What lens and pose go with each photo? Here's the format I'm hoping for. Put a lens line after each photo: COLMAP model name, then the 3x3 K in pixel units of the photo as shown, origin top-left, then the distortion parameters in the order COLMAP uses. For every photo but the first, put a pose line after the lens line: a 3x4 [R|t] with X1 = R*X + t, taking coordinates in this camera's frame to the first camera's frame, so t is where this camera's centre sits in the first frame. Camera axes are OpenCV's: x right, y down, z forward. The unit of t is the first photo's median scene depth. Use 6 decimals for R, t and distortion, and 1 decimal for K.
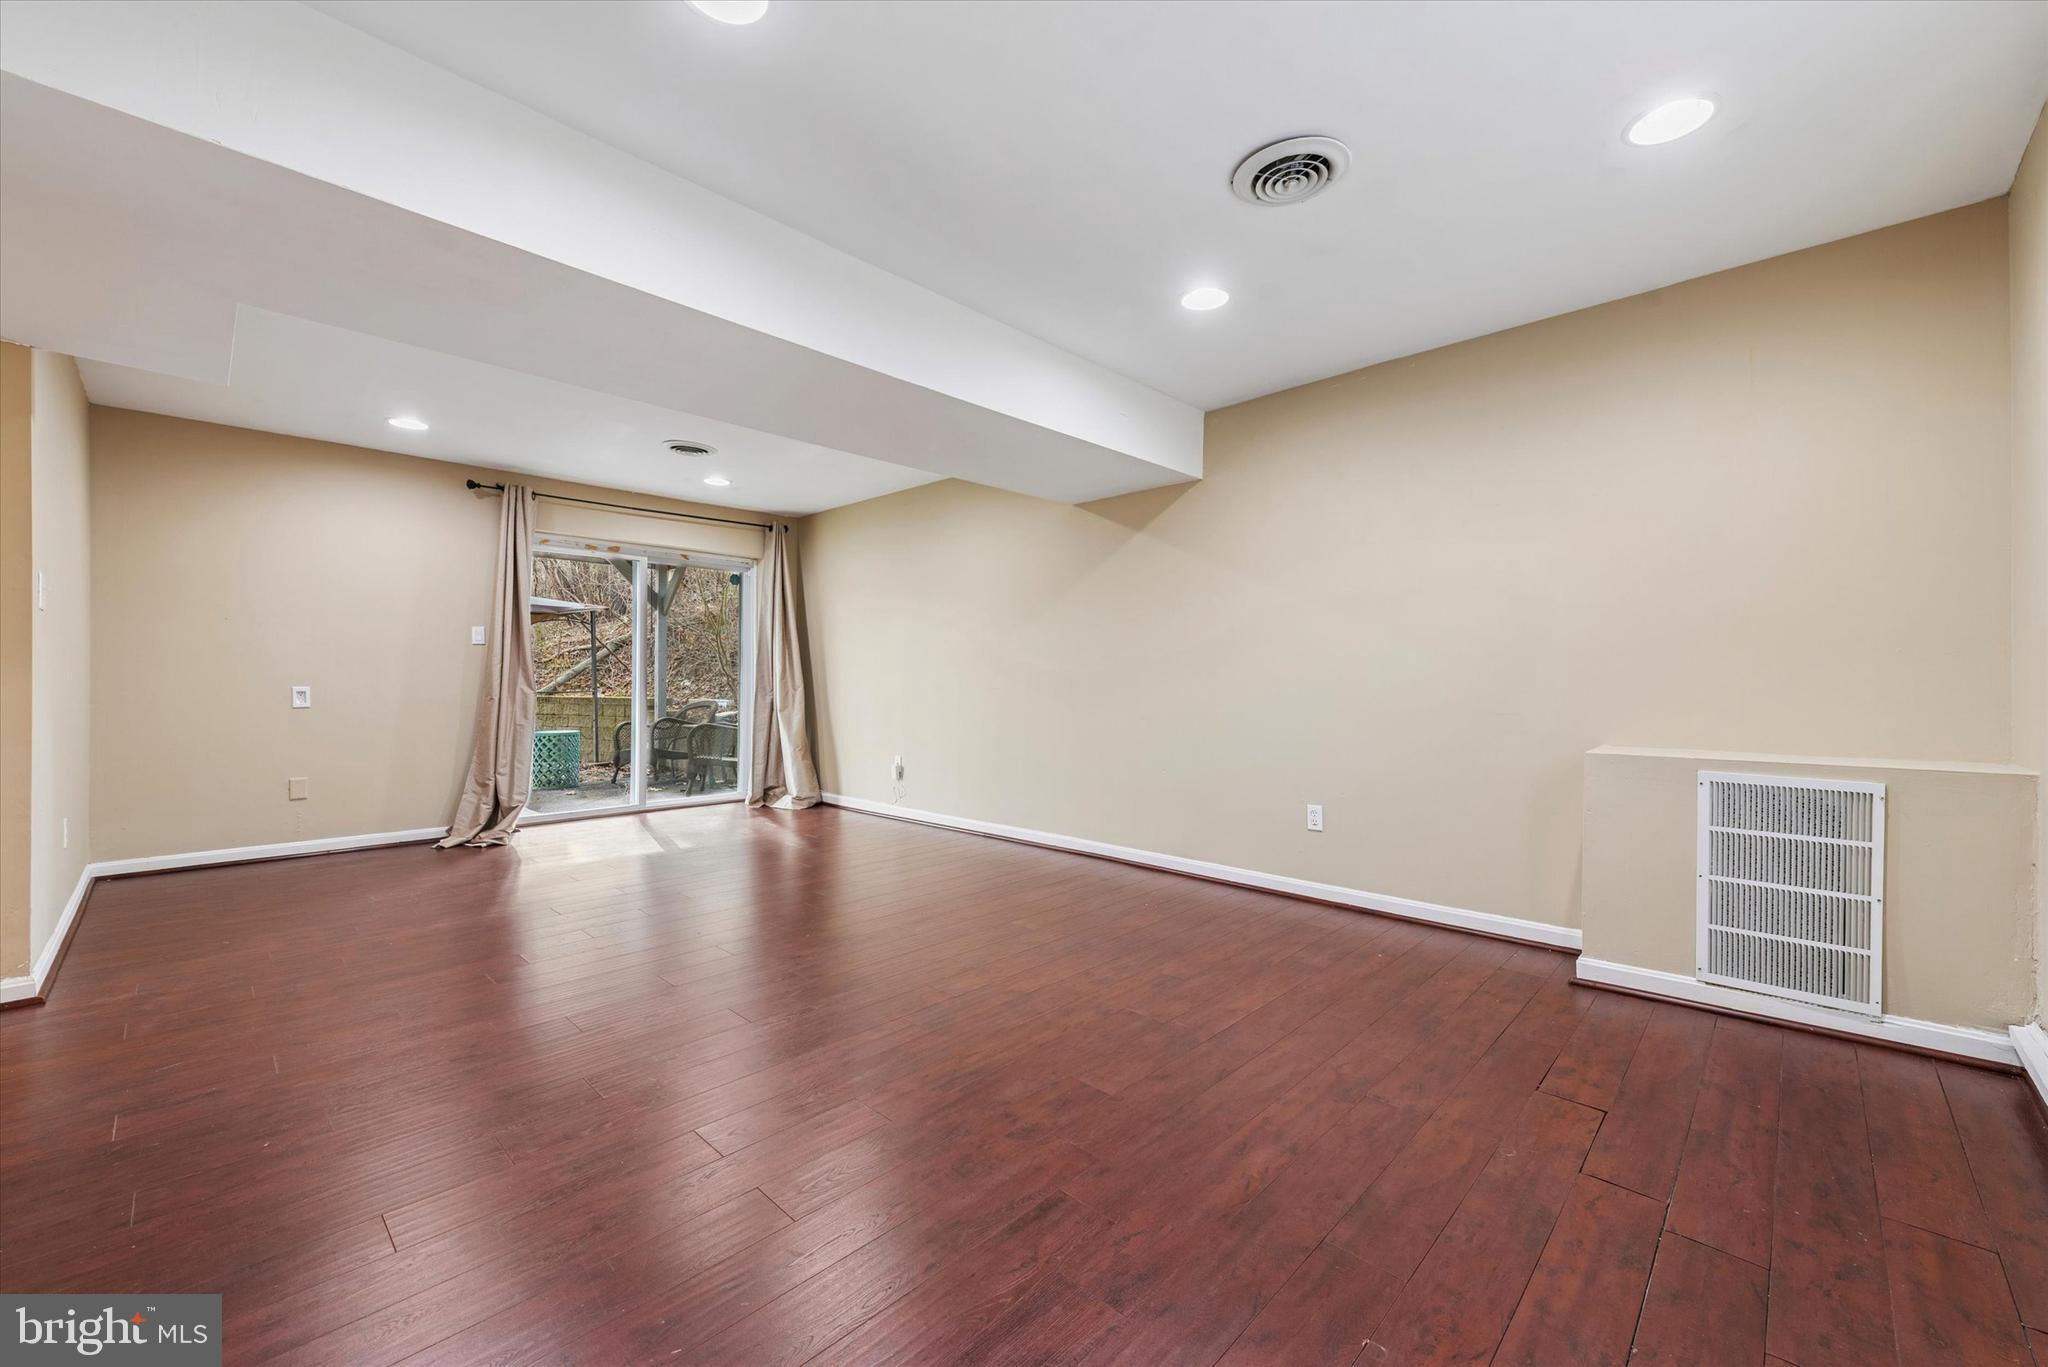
lens RADIAL K [[803.0, 0, 1032.0], [0, 803.0, 679.9], [0, 0, 1]] dist [0.008943, -0.002642]
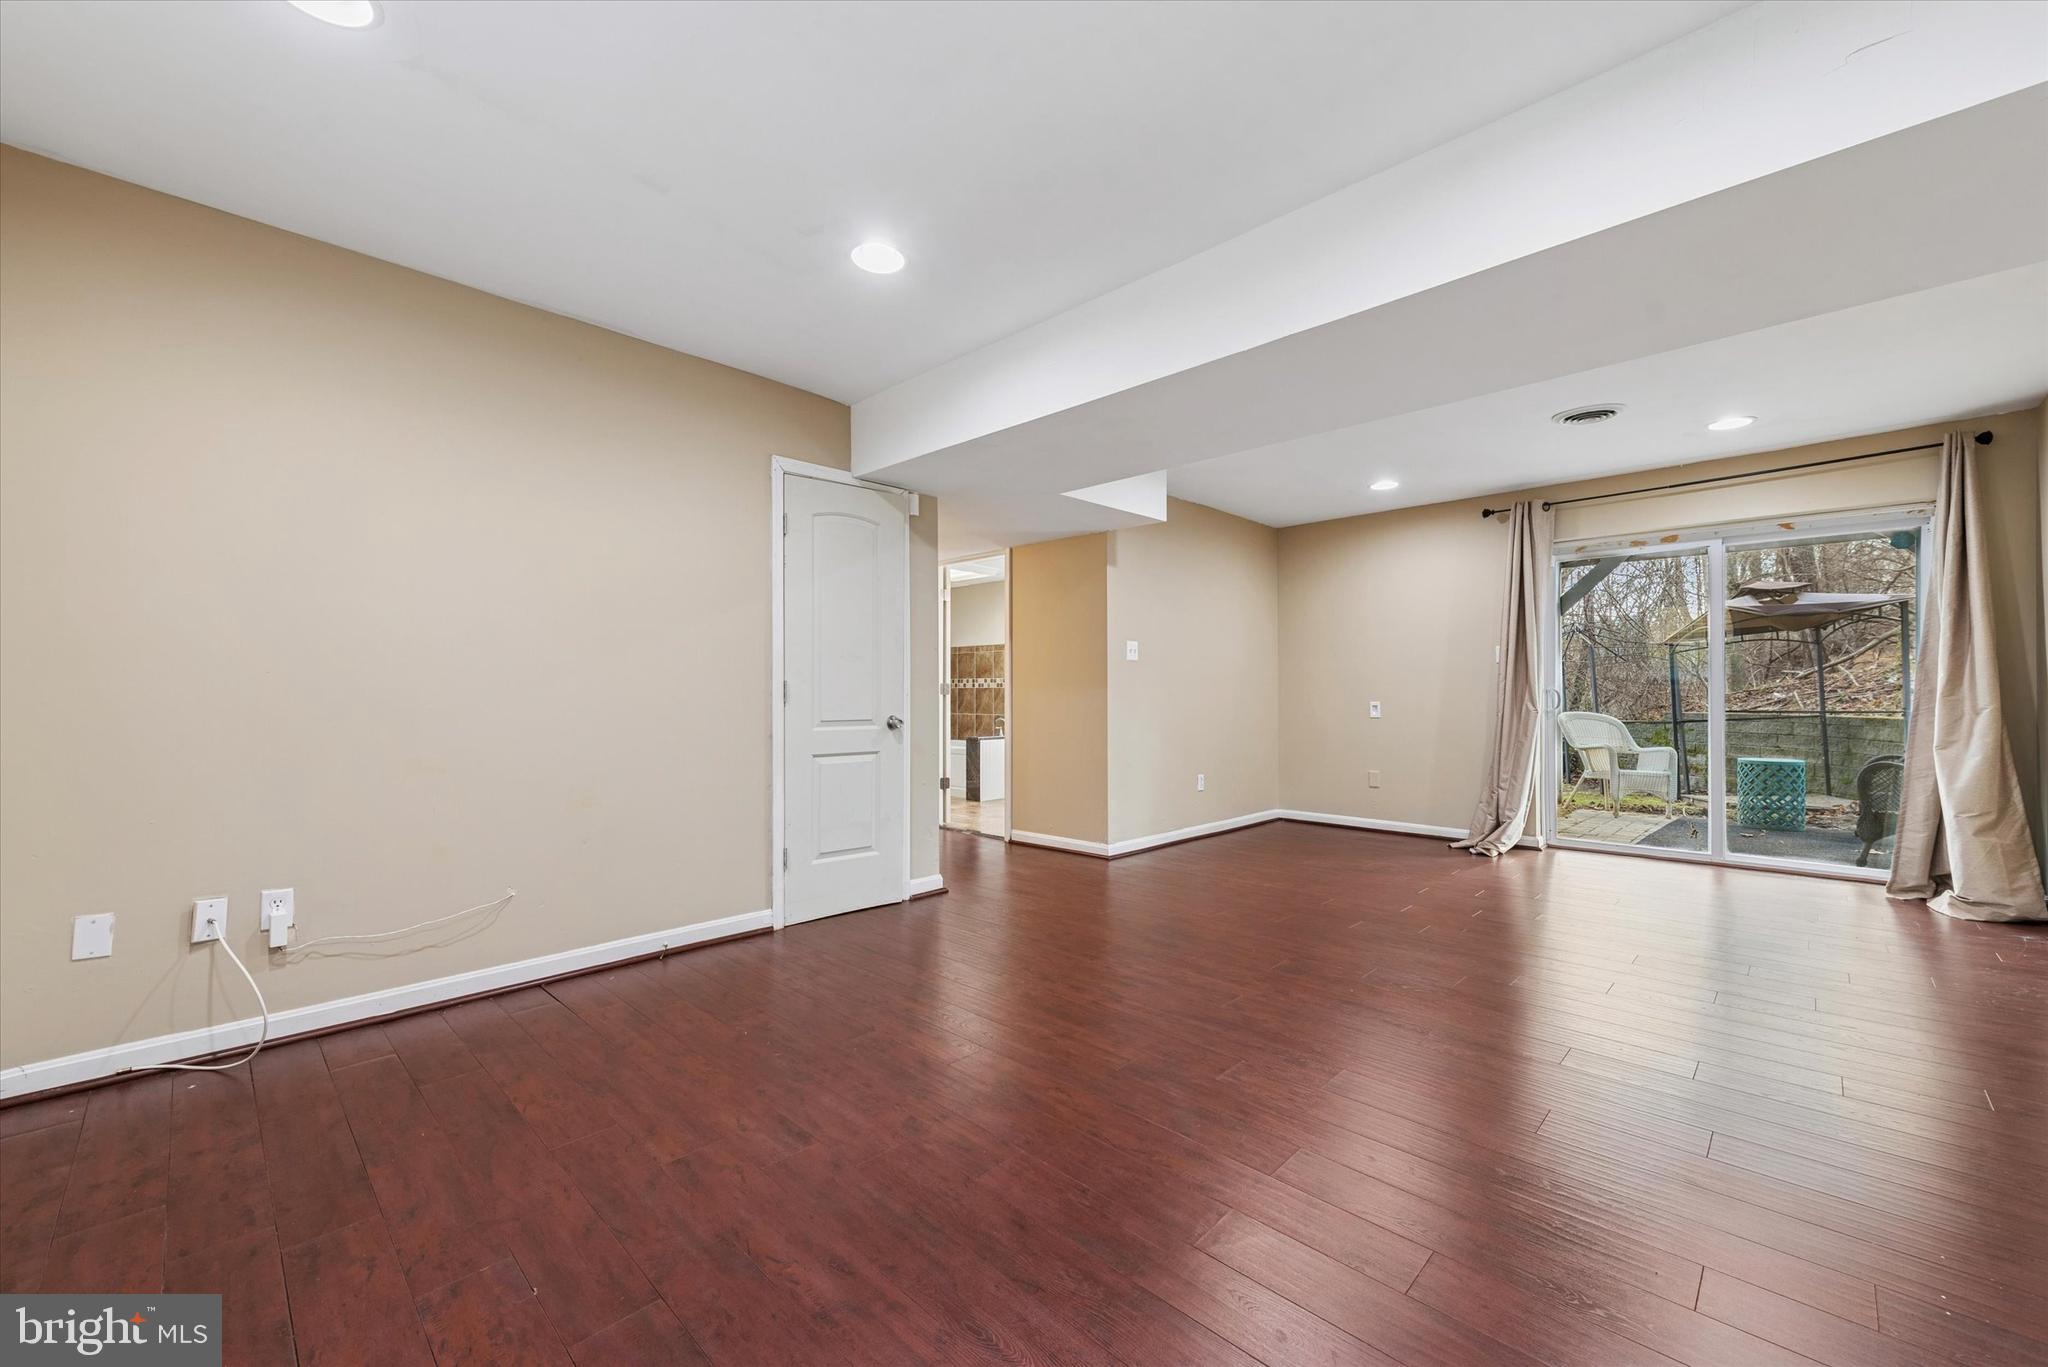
lens RADIAL K [[803.0, 0, 1030.9], [0, 803.0, 680.8], [0, 0, 1]] dist [0.008943, -0.002642]
pose [[-0.005774, -0.019377, -0.999796, 0.365314], [-0.000189, 0.999812, -0.019376, 0.000023], [0.999983, 0.000077, -0.005776, 0.400856]]
